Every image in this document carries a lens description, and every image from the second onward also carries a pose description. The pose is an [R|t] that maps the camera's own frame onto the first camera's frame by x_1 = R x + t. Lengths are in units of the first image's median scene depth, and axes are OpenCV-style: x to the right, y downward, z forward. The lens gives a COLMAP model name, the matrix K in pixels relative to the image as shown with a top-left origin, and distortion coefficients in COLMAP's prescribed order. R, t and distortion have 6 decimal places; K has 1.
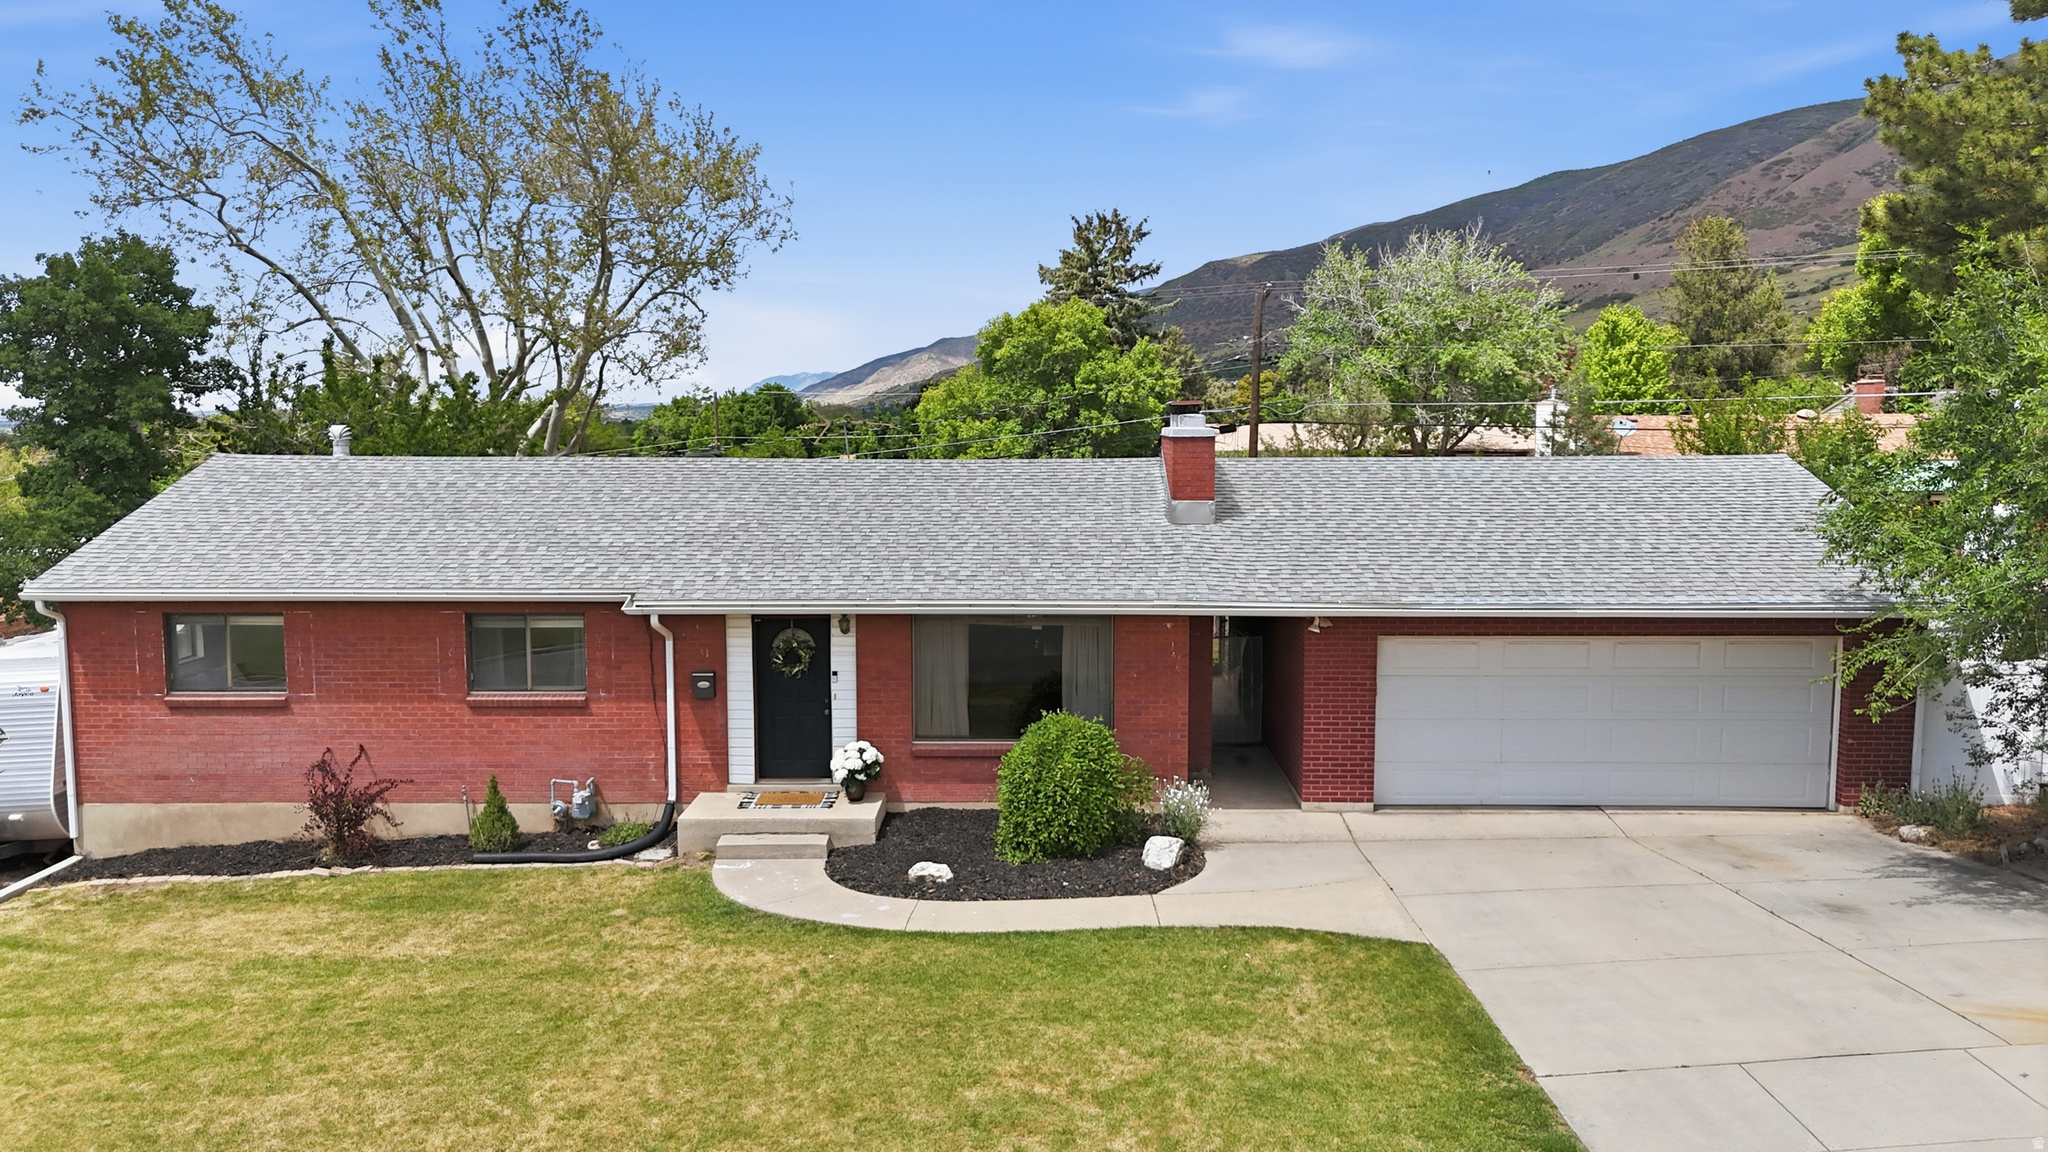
lens RADIAL K [[1512.0, 0, 1024.0], [0, 1512.0, 576.0], [0, 0, 1]] dist [0.057806, -0.044724]
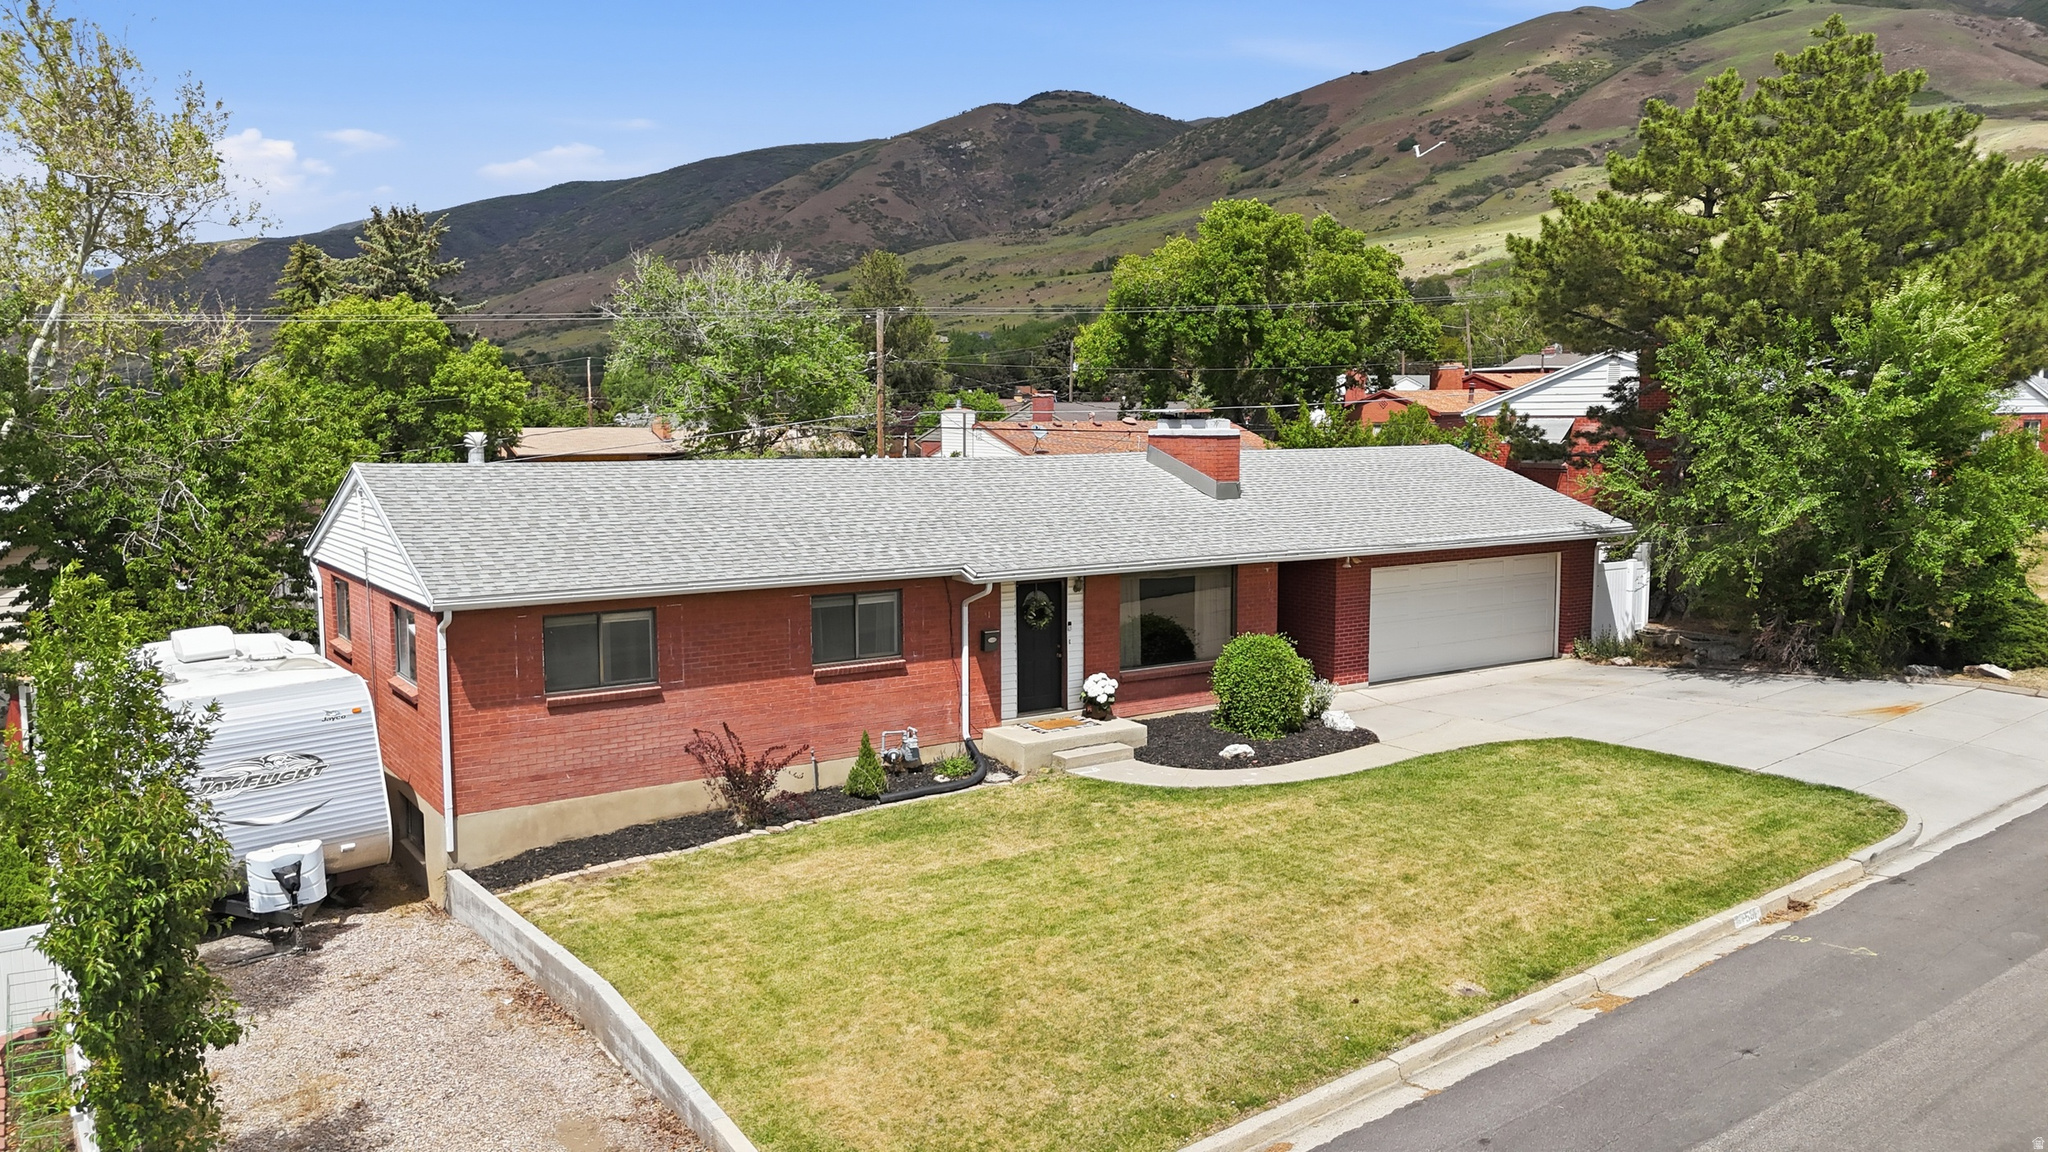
lens RADIAL K [[1505.4, 0, 1024.0], [0, 1505.4, 576.0], [0, 0, 1]] dist [0.087368, -0.081779]
pose [[0.816441, -0.061312, 0.574164, -0.892075], [0.062888, 0.997874, 0.017133, 0.000479], [-0.573994, 0.022120, 0.818561, -0.015429]]
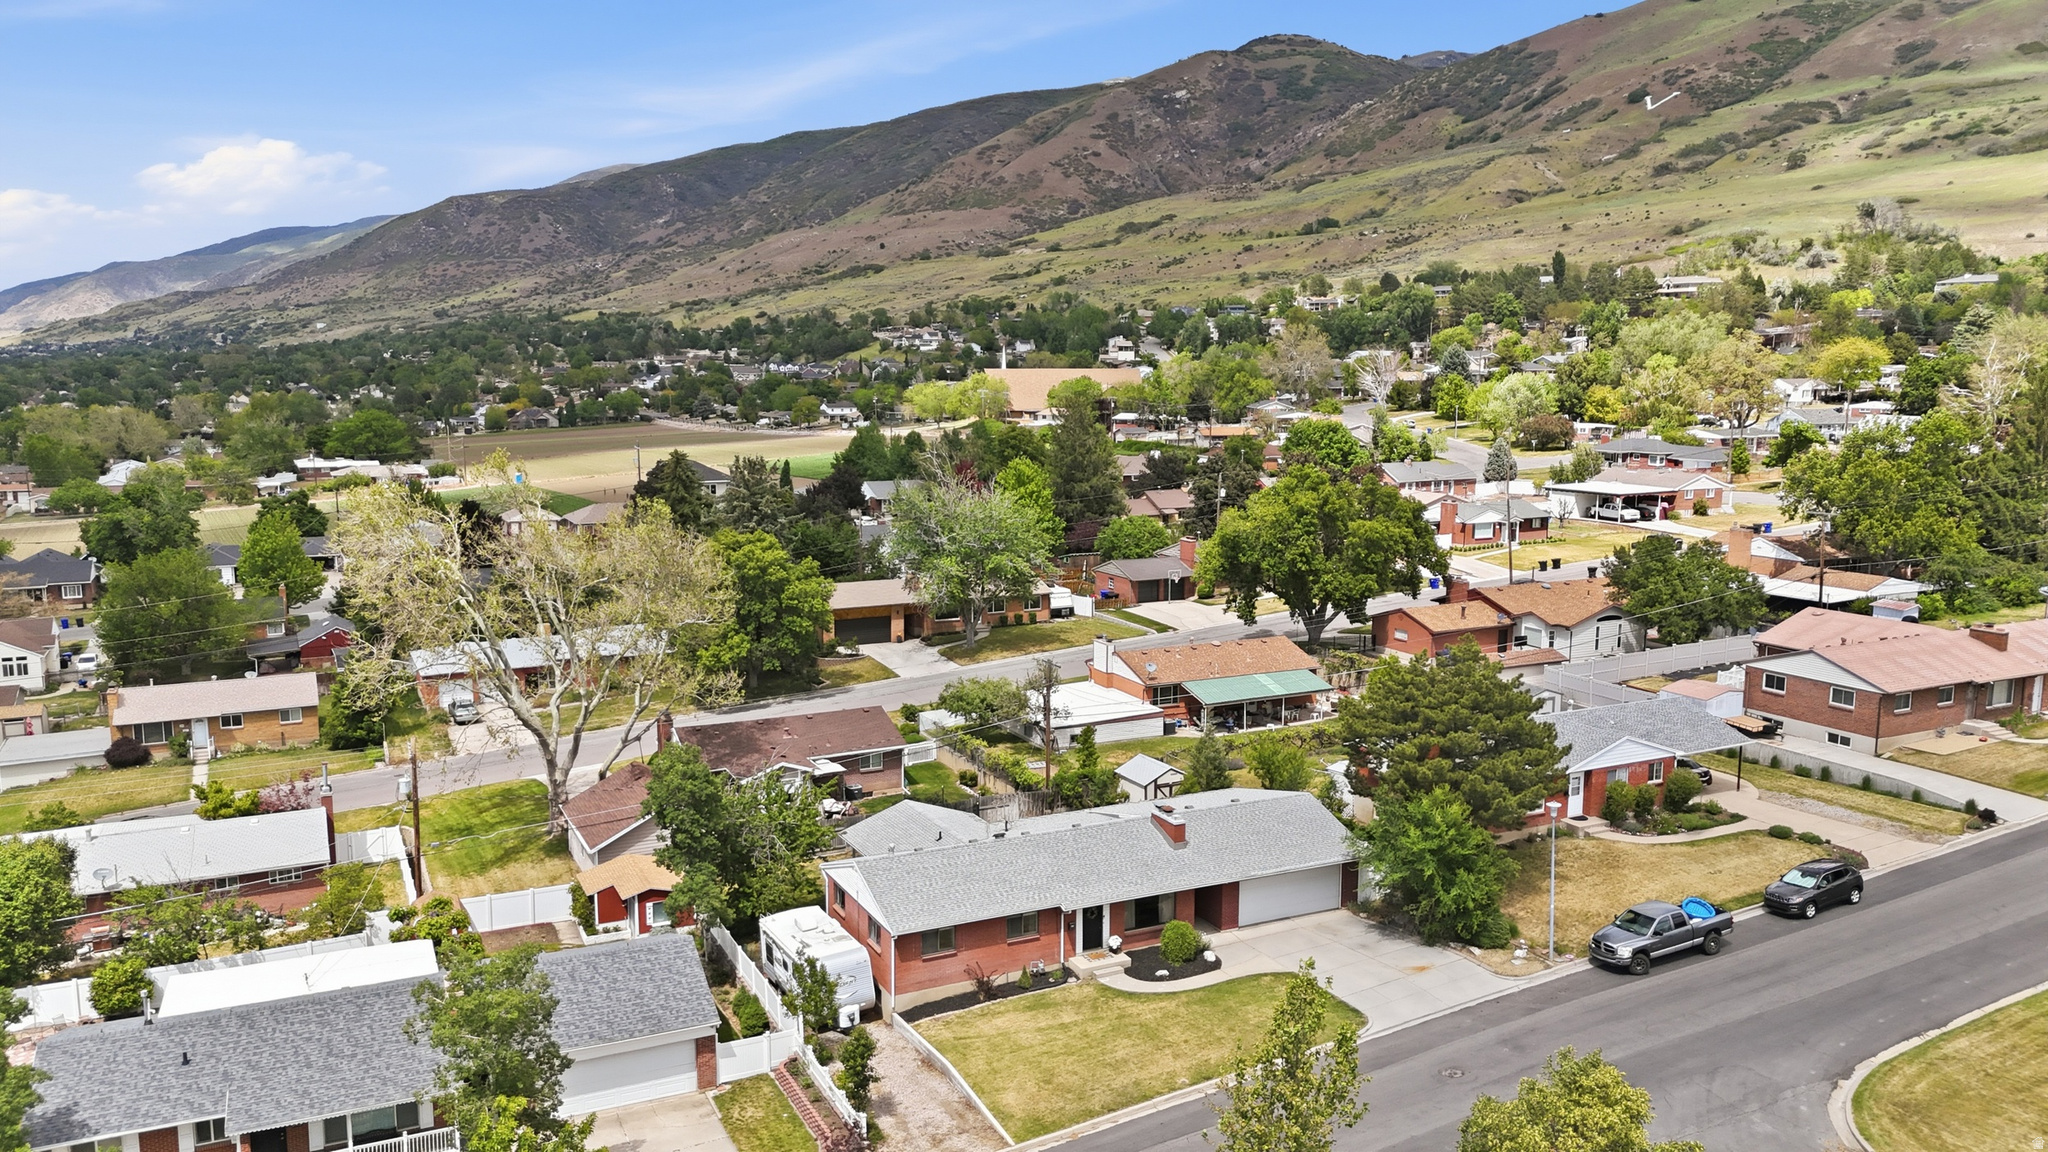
lens RADIAL K [[1505.4, 0, 1024.0], [0, 1505.4, 576.0], [0, 0, 1]] dist [0.087368, -0.081779]
pose [[0.887904, -0.062457, 0.455768, -1.783753], [0.044140, 0.997736, 0.050735, -0.875641], [-0.457905, -0.024930, 0.888651, -1.899514]]
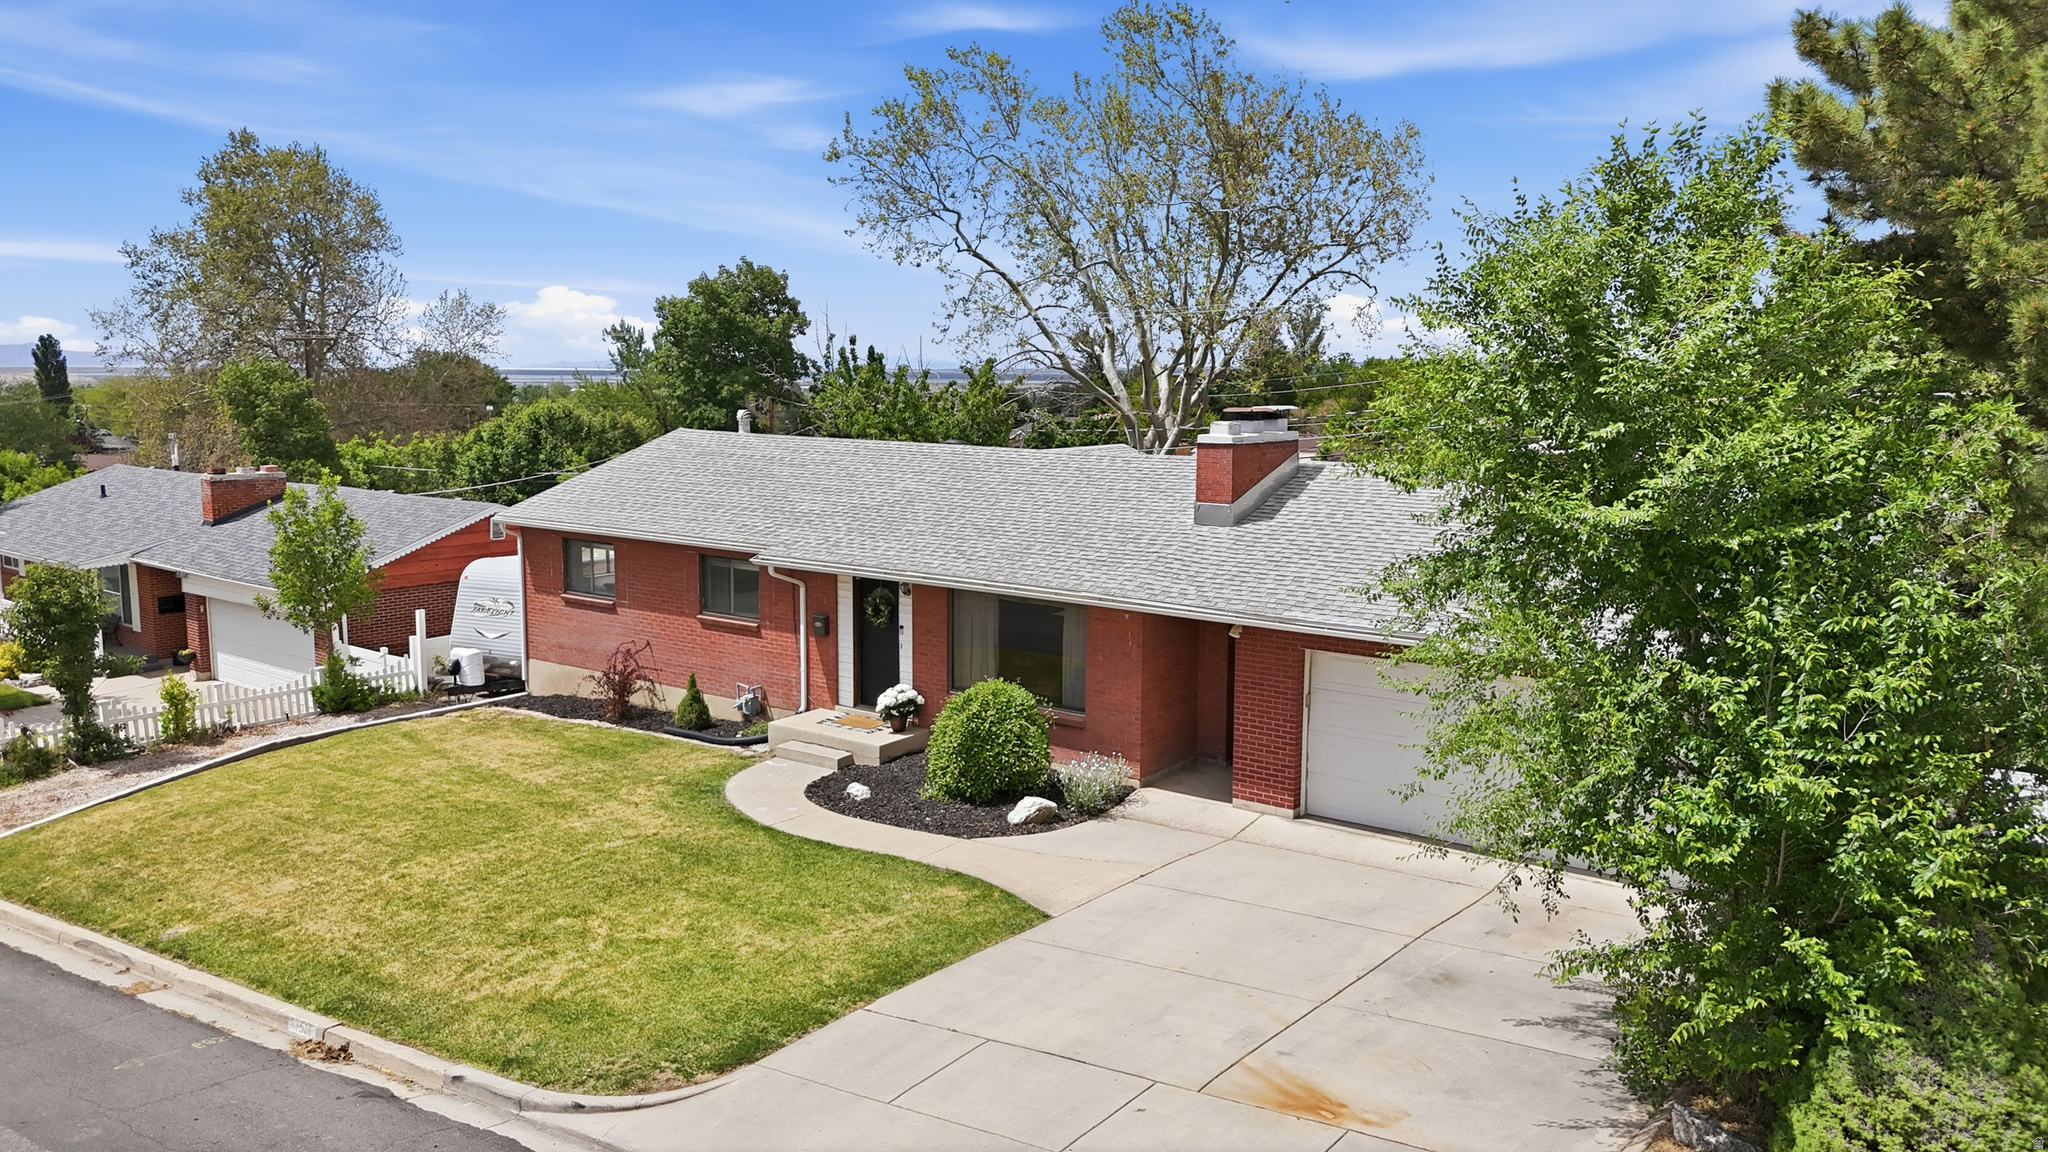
lens RADIAL K [[1505.4, 0, 1024.0], [0, 1505.4, 576.0], [0, 0, 1]] dist [0.087368, -0.081779]
pose [[0.806668, 0.088719, -0.584308, 0.673398], [-0.071555, 0.996057, 0.052453, -0.048782], [0.586658, -0.000502, 0.809835, 0.070742]]
